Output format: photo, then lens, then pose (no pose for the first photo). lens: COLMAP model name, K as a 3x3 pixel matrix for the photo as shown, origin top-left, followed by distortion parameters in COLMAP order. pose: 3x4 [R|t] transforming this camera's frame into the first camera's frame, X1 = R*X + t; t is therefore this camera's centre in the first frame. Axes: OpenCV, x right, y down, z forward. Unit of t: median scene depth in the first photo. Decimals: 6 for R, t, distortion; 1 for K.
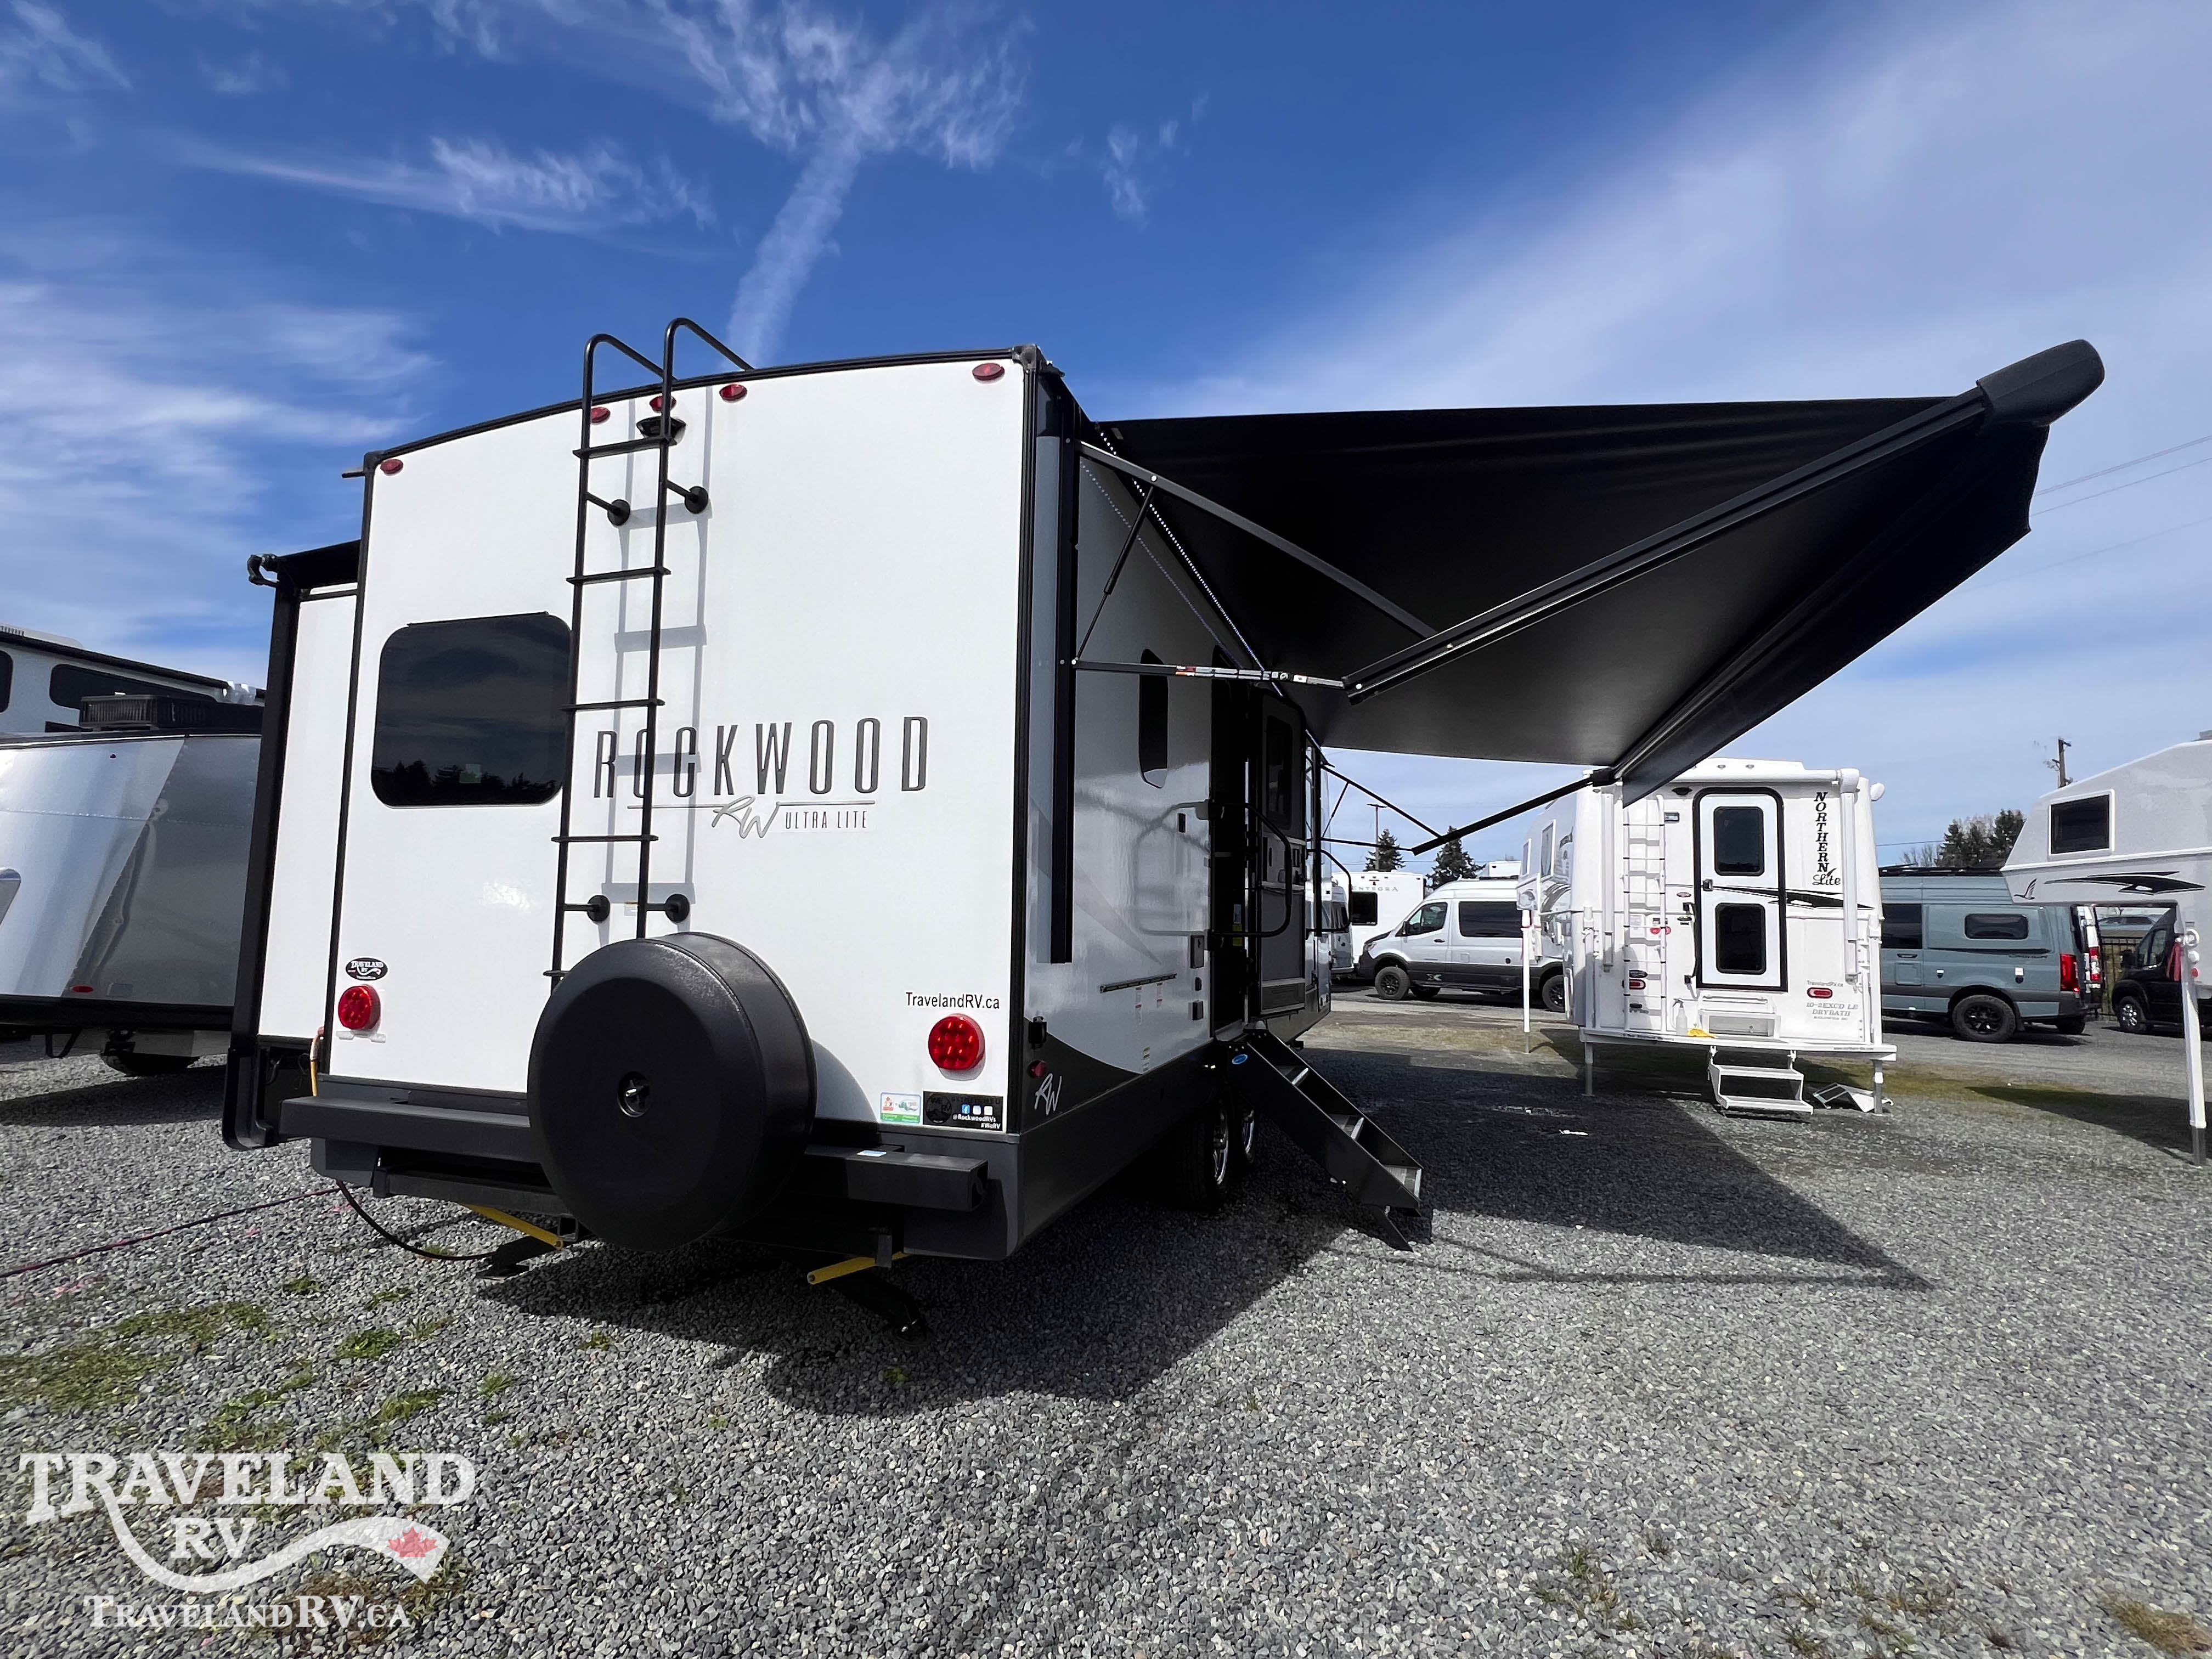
lens RADIAL K [[1043.9, 0, 1106.0], [0, 1043.9, 829.5], [0, 0, 1]] dist [-0.000889, -0.000217]
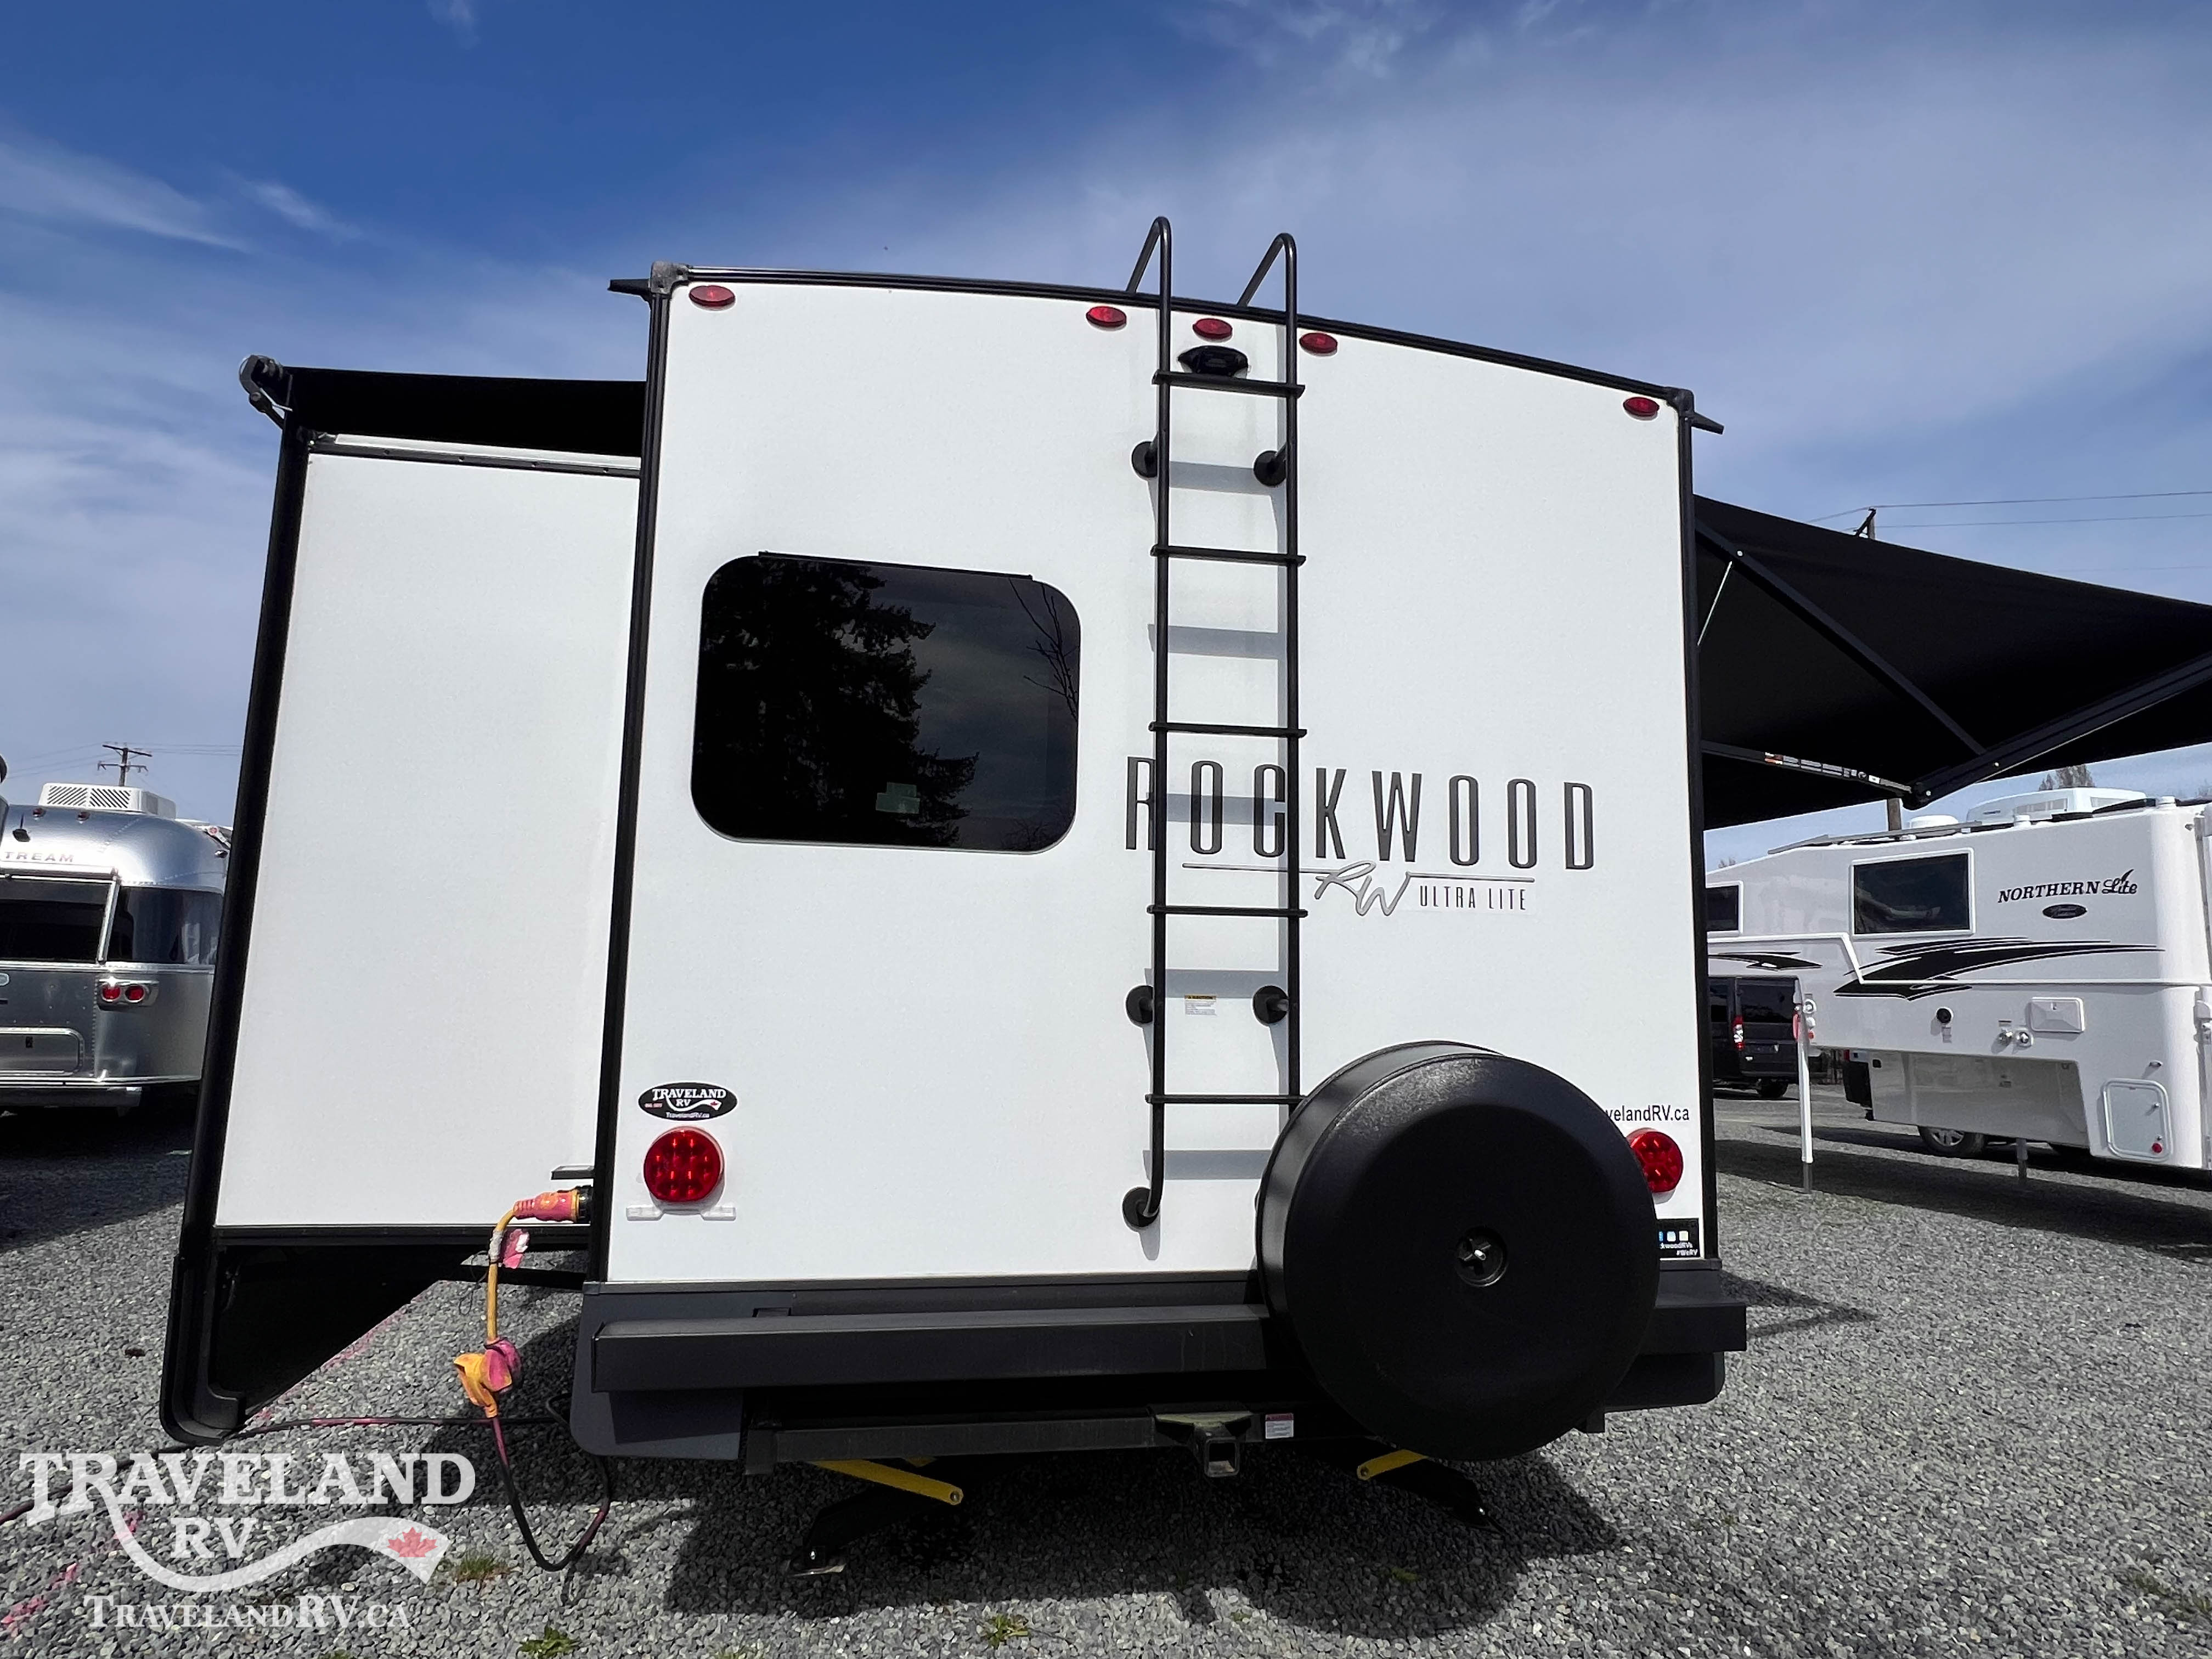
lens RADIAL K [[1235.8, 0, 1102.4], [0, 1235.8, 839.2], [0, 0, 1]] dist [0.000123, -0.000634]
pose [[0.876676, 0.058925, 0.477459, -0.961451], [-0.048170, 0.998234, -0.034750, -0.007213], [-0.478664, 0.007465, 0.877967, 0.277071]]
